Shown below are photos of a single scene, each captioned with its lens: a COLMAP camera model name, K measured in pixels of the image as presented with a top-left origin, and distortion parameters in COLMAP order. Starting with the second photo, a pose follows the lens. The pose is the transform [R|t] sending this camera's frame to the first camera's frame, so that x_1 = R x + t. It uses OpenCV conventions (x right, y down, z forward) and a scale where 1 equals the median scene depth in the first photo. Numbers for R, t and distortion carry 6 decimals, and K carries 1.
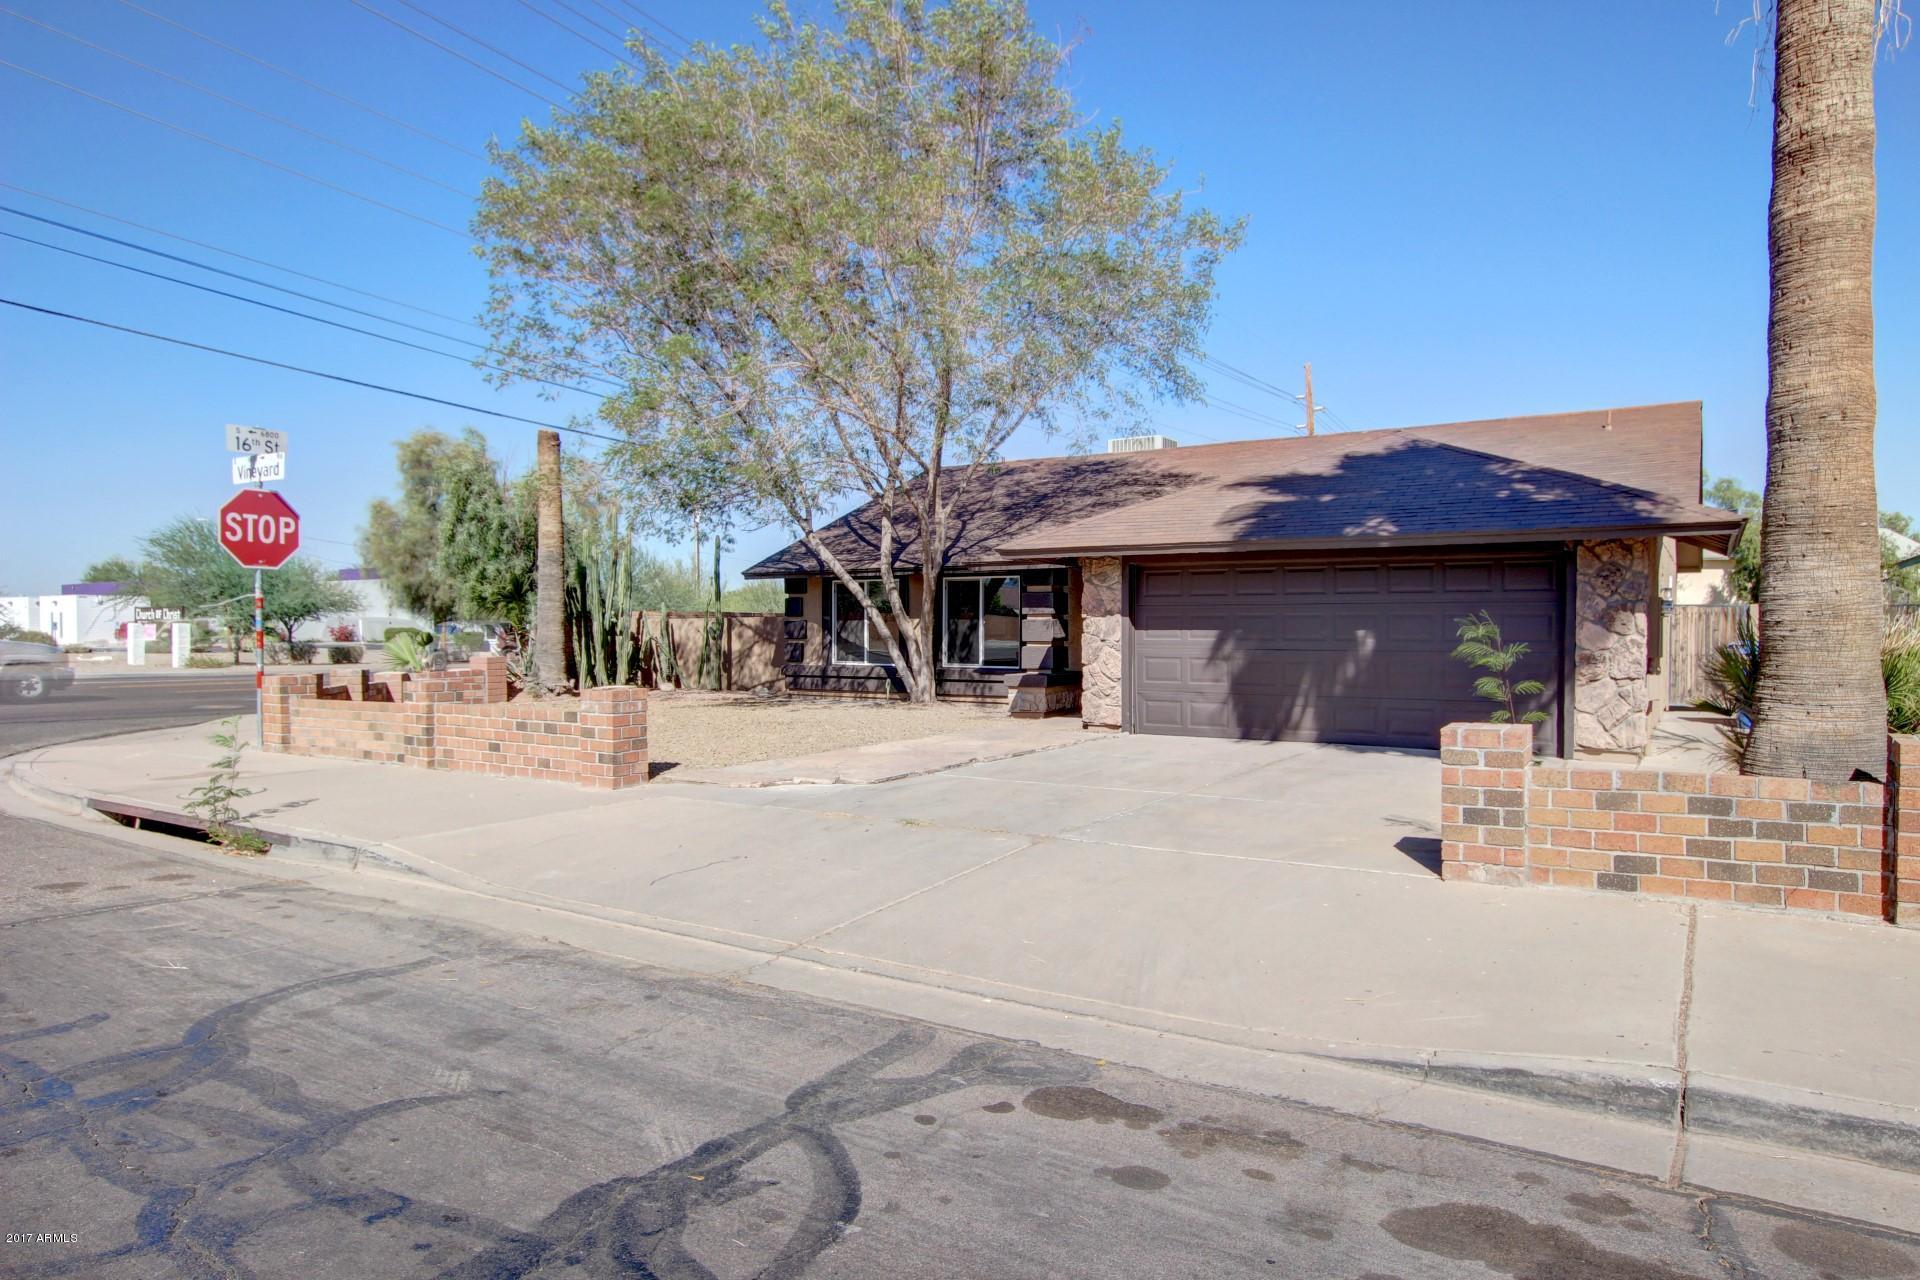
lens RADIAL K [[1126.1, 0, 973.4], [0, 1126.1, 640.6], [0, 0, 1]] dist [-0.014368, -0.000012]
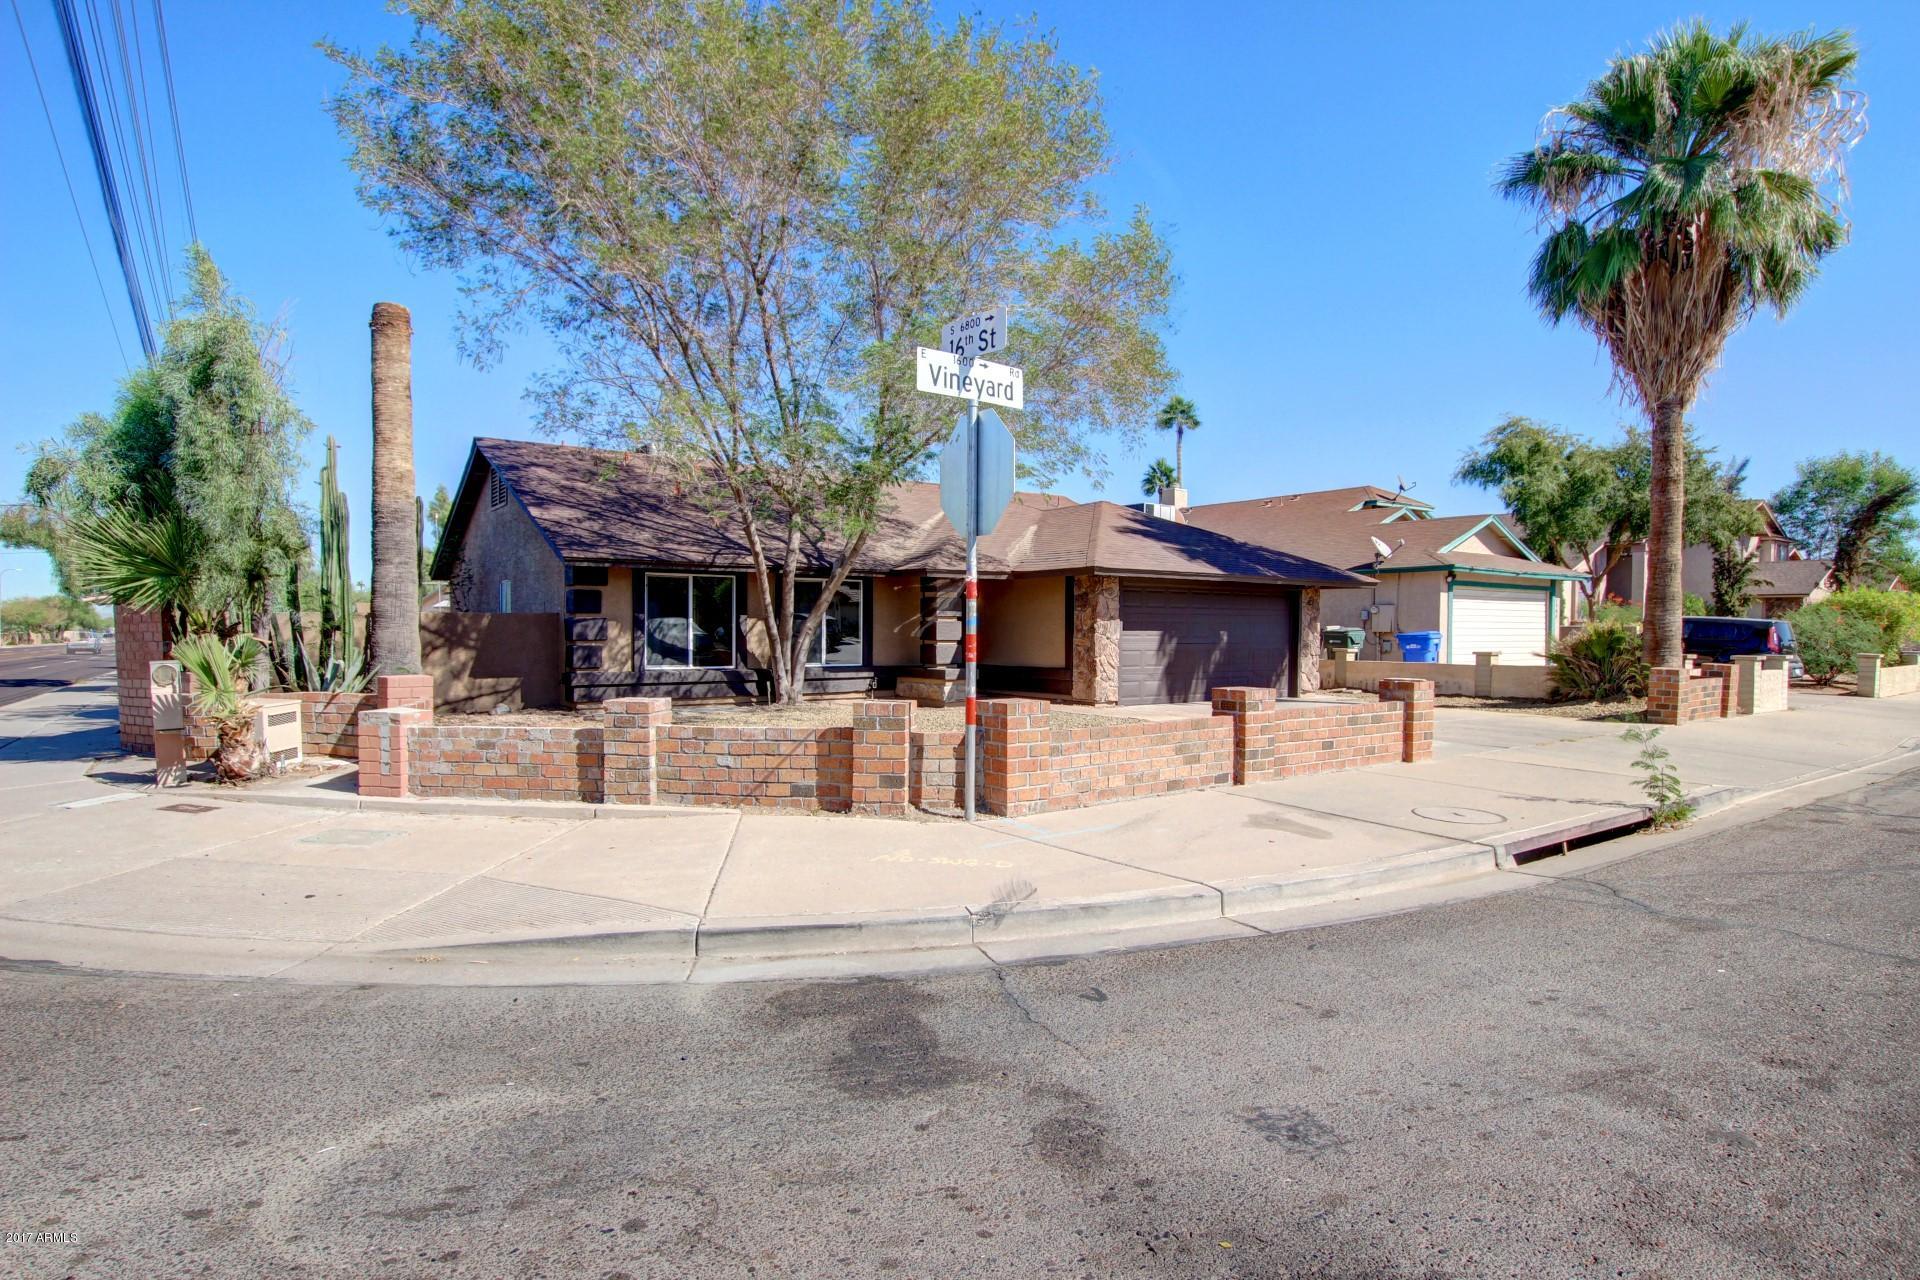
lens RADIAL K [[1010.7, 0, 924.3], [0, 1010.7, 637.6], [0, 0, 1]] dist [-0.023536, 0.000828]
pose [[0.402904, -0.007572, 0.915211, -1.153338], [0.006181, 0.999965, 0.005552, -0.009998], [-0.915221, 0.003420, 0.402937, 0.778625]]
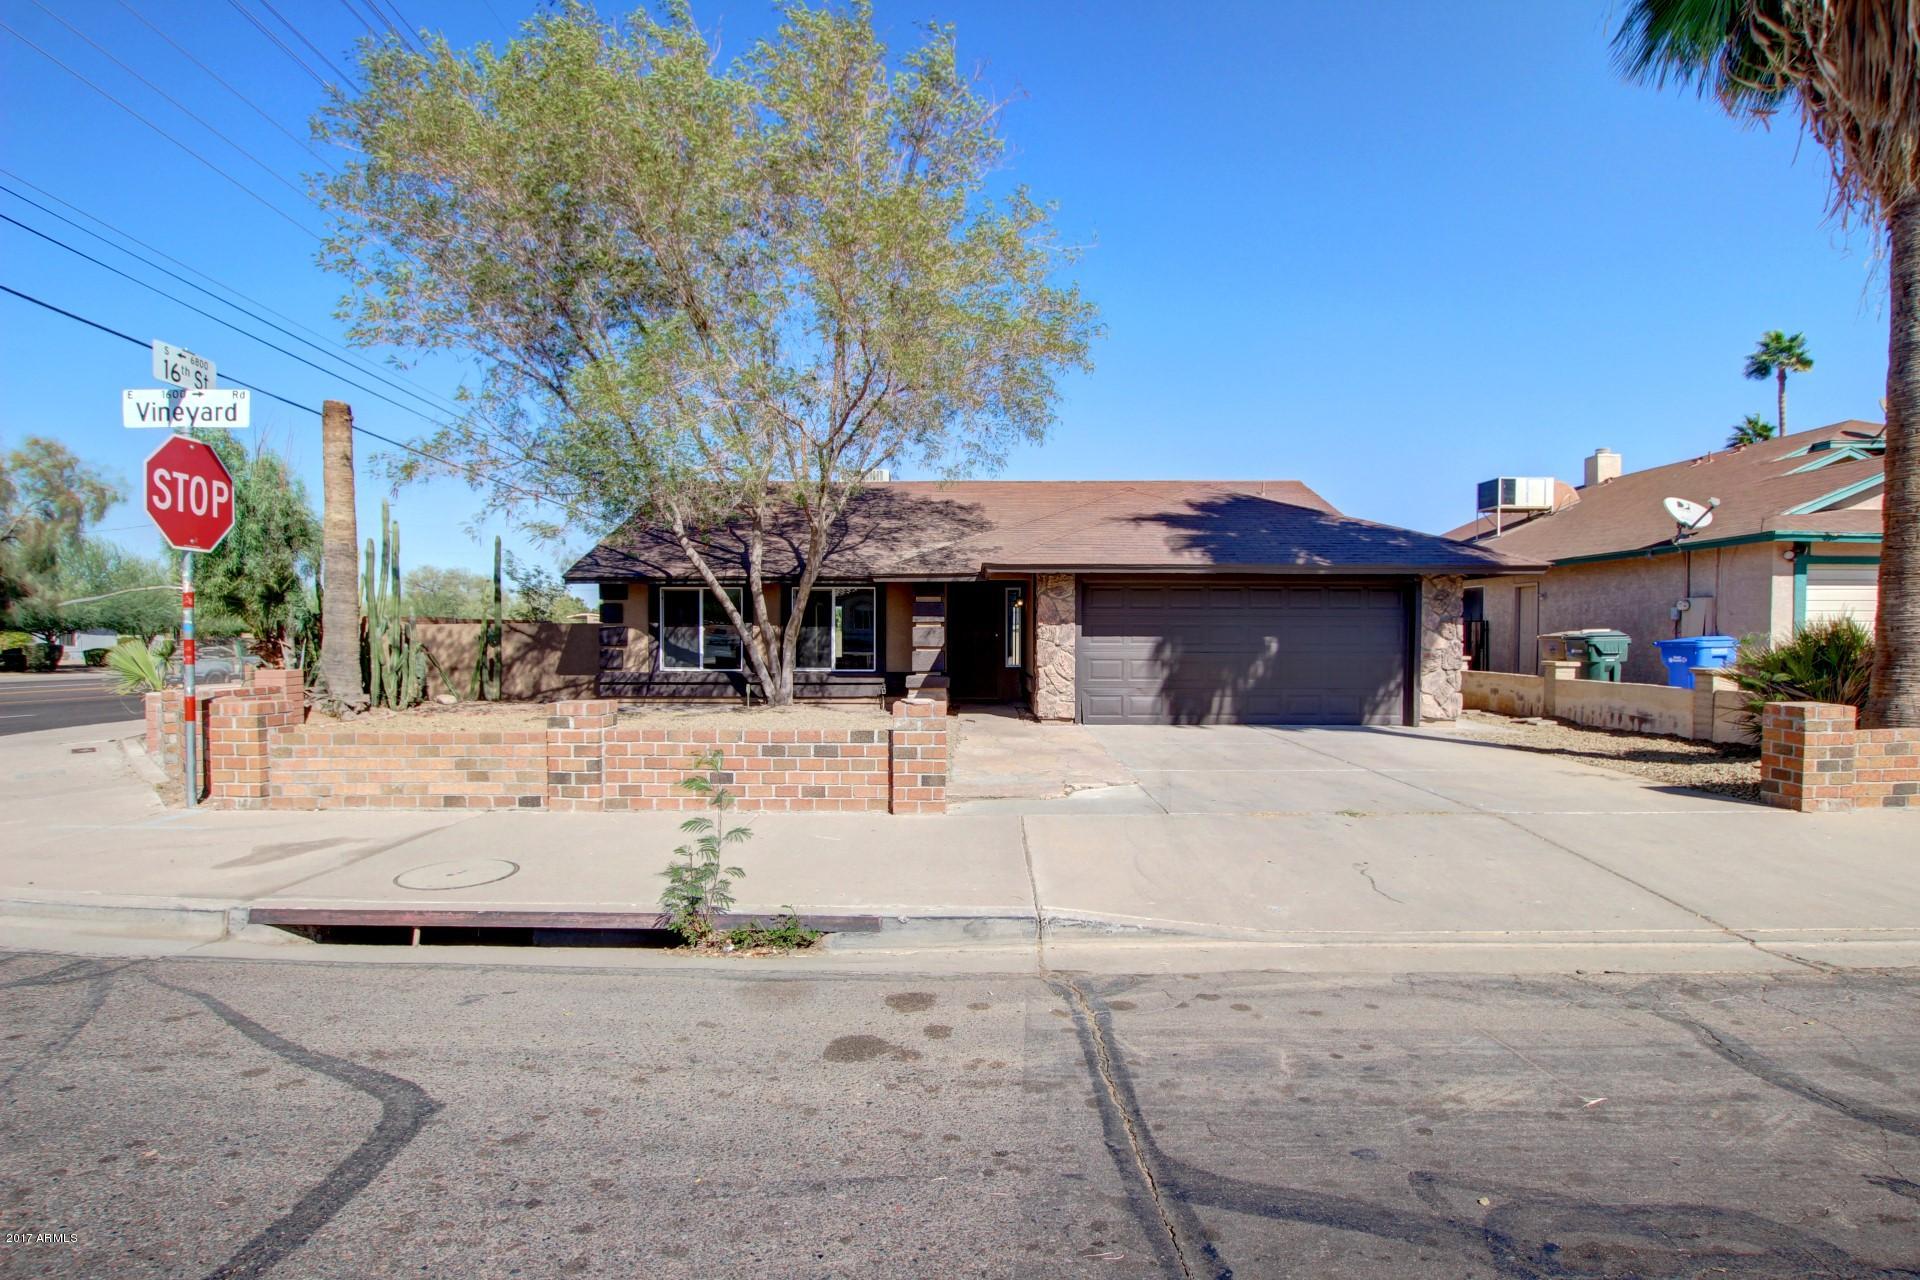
lens RADIAL K [[927.9, 0, 939.2], [0, 927.9, 654.6], [0, 0, 1]] dist [-0.032251, 0.003047]
pose [[0.861435, -0.010997, 0.507749, -0.512346], [0.005344, 0.999906, 0.012589, -0.003787], [-0.507840, -0.008132, 0.861413, 0.262578]]
